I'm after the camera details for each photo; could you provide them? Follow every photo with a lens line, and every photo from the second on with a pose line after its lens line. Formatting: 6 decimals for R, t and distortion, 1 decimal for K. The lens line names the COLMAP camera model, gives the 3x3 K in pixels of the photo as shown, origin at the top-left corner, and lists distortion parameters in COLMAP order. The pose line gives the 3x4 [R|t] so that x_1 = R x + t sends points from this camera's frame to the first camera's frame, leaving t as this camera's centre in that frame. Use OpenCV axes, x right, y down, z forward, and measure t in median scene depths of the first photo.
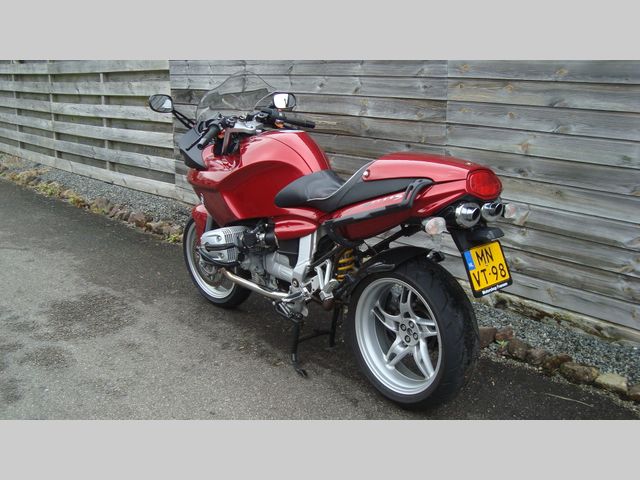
lens RADIAL K [[617.8, 0, 327.1], [0, 617.8, 249.3], [0, 0, 1]] dist [-0.104962, 0.000000]
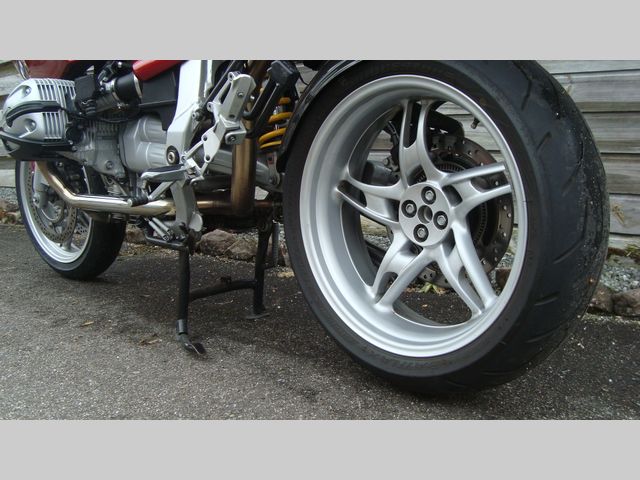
lens RADIAL K [[617.8, 0, 315.3], [0, 617.8, 242.1], [0, 0, 1]] dist [-0.104962, 0.000000]
pose [[0.995496, -0.042495, 0.084747, 0.014342], [0.051594, 0.992785, -0.108245, 0.157005], [-0.079536, 0.112130, 0.990505, 0.457304]]
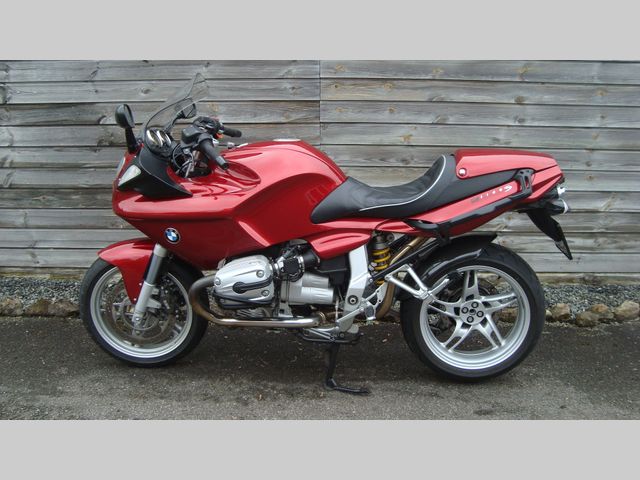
lens RADIAL K [[617.8, 0, 310.9], [0, 617.8, 250.4], [0, 0, 1]] dist [-0.104962, 0.000000]
pose [[0.721664, -0.197347, 0.663517, -0.613623], [0.198049, 0.977298, 0.075268, -0.088542], [-0.663308, 0.077090, 0.744365, 0.297952]]
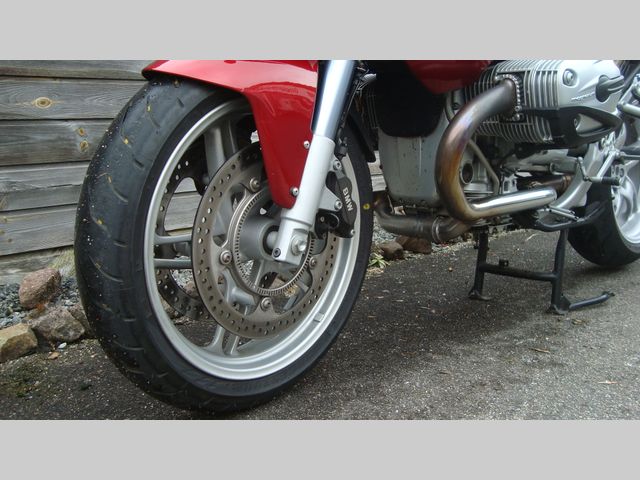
lens RADIAL K [[617.8, 0, 319.5], [0, 617.8, 236.2], [0, 0, 1]] dist [-0.104962, 0.000000]
pose [[-0.012867, -0.168501, 0.985618, -0.539016], [0.303210, 0.938631, 0.164426, -0.029781], [-0.952837, 0.300965, 0.039014, 1.100085]]
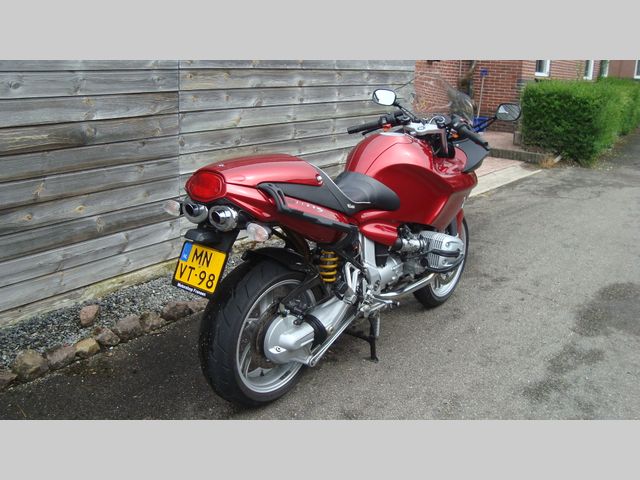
lens RADIAL K [[617.8, 0, 298.5], [0, 617.8, 251.9], [0, 0, 1]] dist [-0.104962, 0.000000]
pose [[-0.128024, -0.313022, 0.941077, -1.009575], [0.251733, 0.907555, 0.336118, -0.329369], [-0.959292, 0.279931, -0.037391, 1.034619]]
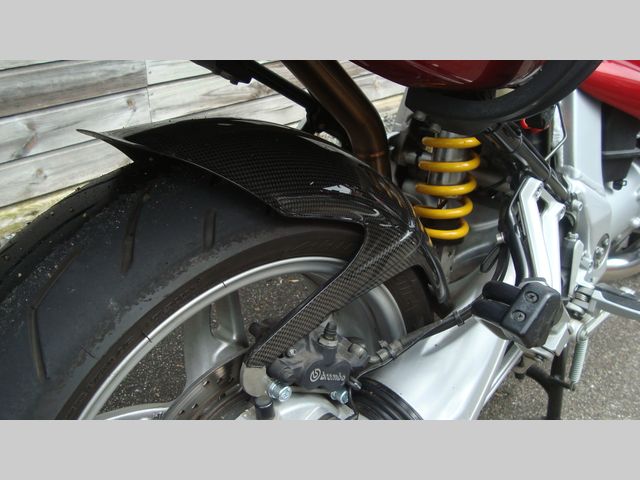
lens RADIAL K [[617.8, 0, 323.2], [0, 617.8, 241.1], [0, 0, 1]] dist [-0.104962, 0.000000]
pose [[-0.029392, -0.440260, 0.897389, -0.444995], [0.297369, 0.853277, 0.428358, -0.116574], [-0.954310, 0.279446, 0.105840, 0.995857]]
